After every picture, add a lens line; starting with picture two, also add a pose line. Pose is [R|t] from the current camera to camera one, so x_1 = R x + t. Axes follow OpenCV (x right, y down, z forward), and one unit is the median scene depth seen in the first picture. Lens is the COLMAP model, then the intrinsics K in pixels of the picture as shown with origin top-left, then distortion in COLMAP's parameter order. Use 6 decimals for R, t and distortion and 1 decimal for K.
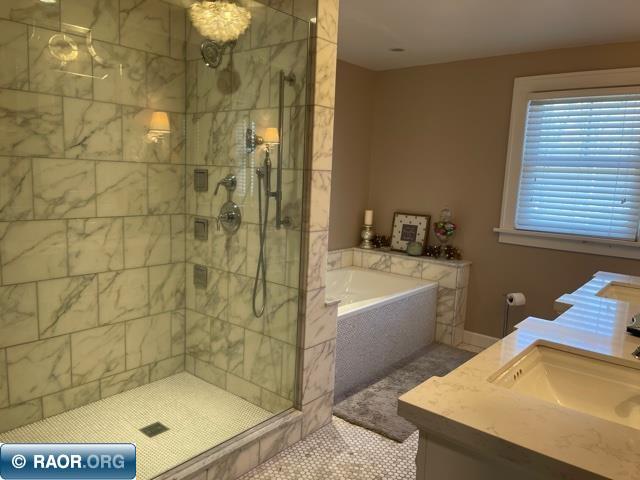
lens RADIAL K [[482.4, 0, 317.5], [0, 482.4, 241.8], [0, 0, 1]] dist [0.042201, -0.035562]
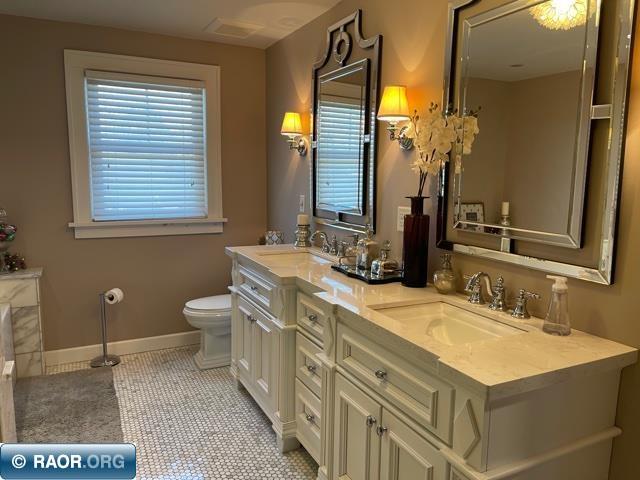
lens RADIAL K [[482.4, 0, 317.2], [0, 482.4, 238.5], [0, 0, 1]] dist [0.042201, -0.035562]
pose [[0.421236, -0.156535, 0.893341, -0.236677], [0.134887, 0.984851, 0.108967, -0.038291], [-0.896865, 0.074599, 0.435969, 0.242182]]
